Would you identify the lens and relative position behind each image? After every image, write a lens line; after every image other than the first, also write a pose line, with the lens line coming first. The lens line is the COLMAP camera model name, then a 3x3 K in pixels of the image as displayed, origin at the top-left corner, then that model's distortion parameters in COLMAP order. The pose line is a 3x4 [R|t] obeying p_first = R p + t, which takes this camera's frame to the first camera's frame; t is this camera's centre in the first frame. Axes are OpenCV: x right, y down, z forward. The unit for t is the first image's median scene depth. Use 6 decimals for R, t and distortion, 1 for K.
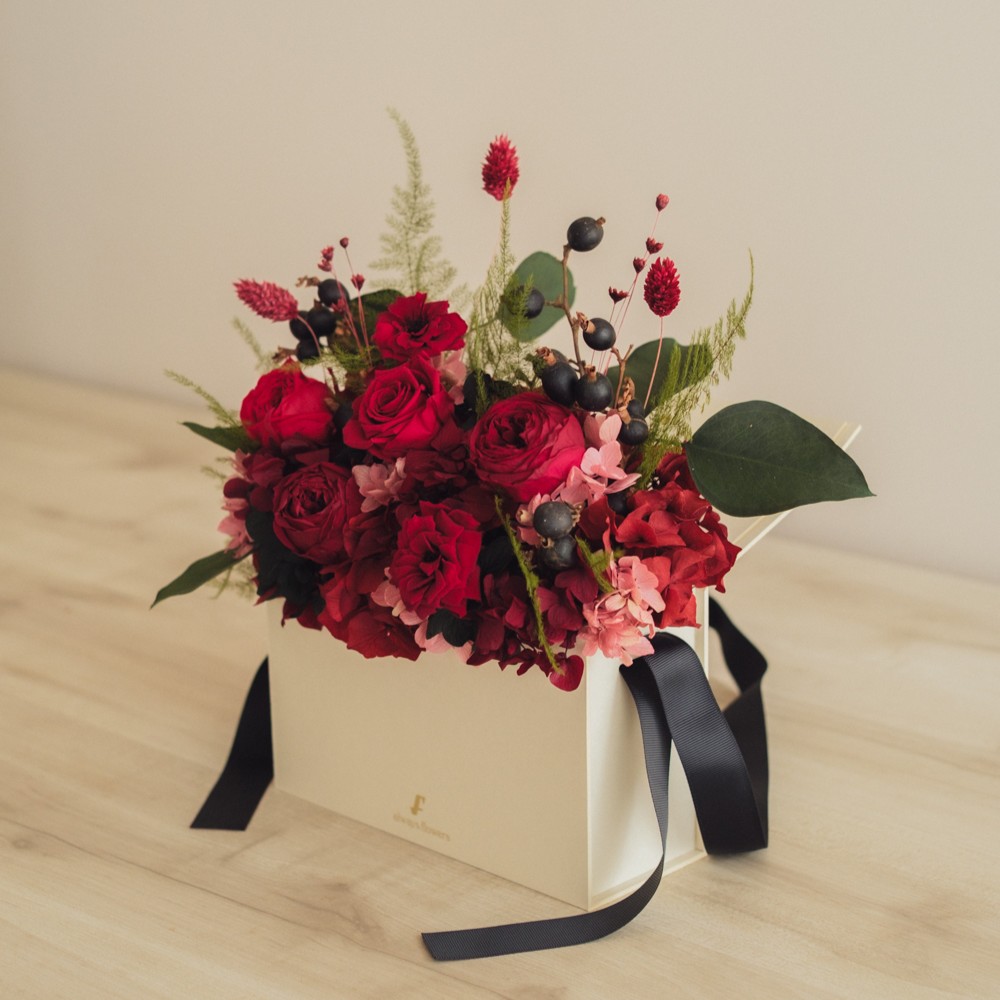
lens RADIAL K [[2411.8, 0, 499.5], [0, 2411.8, 499.0], [0, 0, 1]] dist [-0.045556, 0.000000]
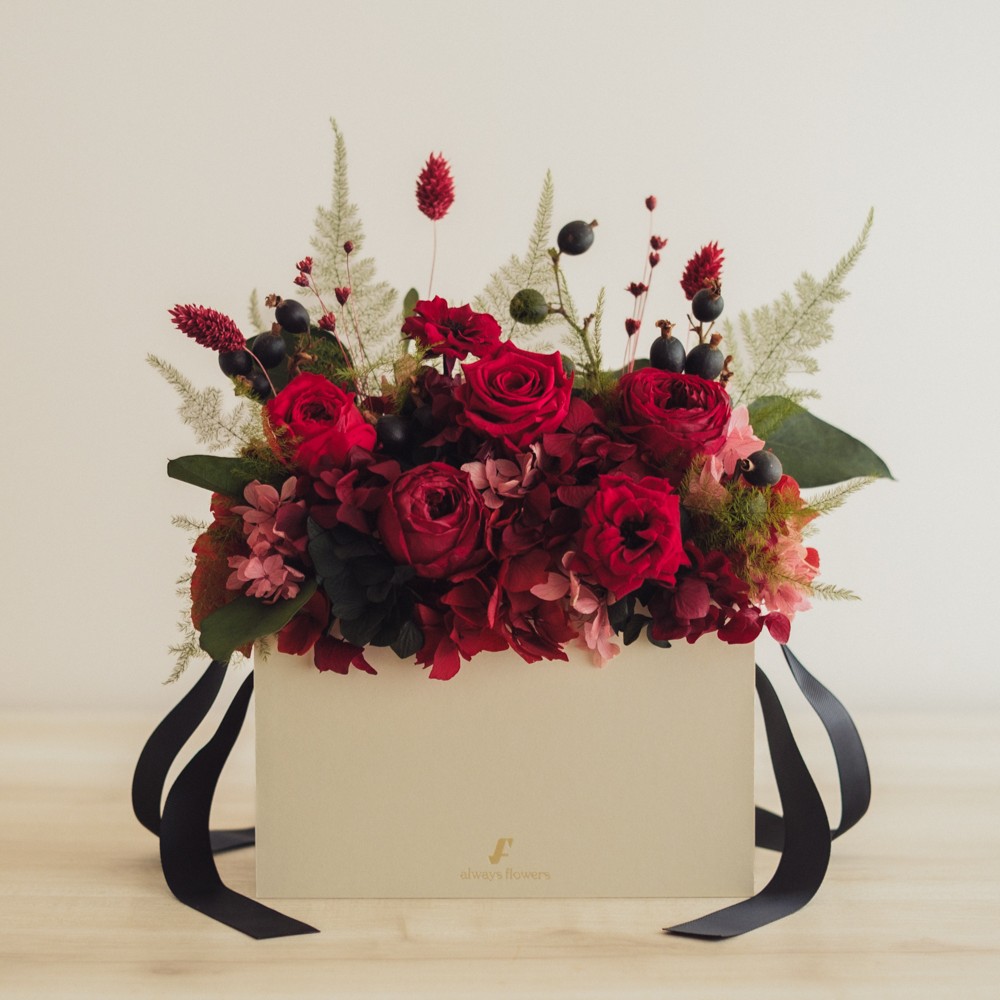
lens RADIAL K [[2411.8, 0, 500.6], [0, 2411.8, 503.5], [0, 0, 1]] dist [-0.045556, 0.000000]
pose [[0.728978, -0.032948, 0.683744, -0.632426], [0.166478, 0.977385, -0.130394, 0.114601], [-0.663985, 0.208883, 0.717978, 0.314863]]
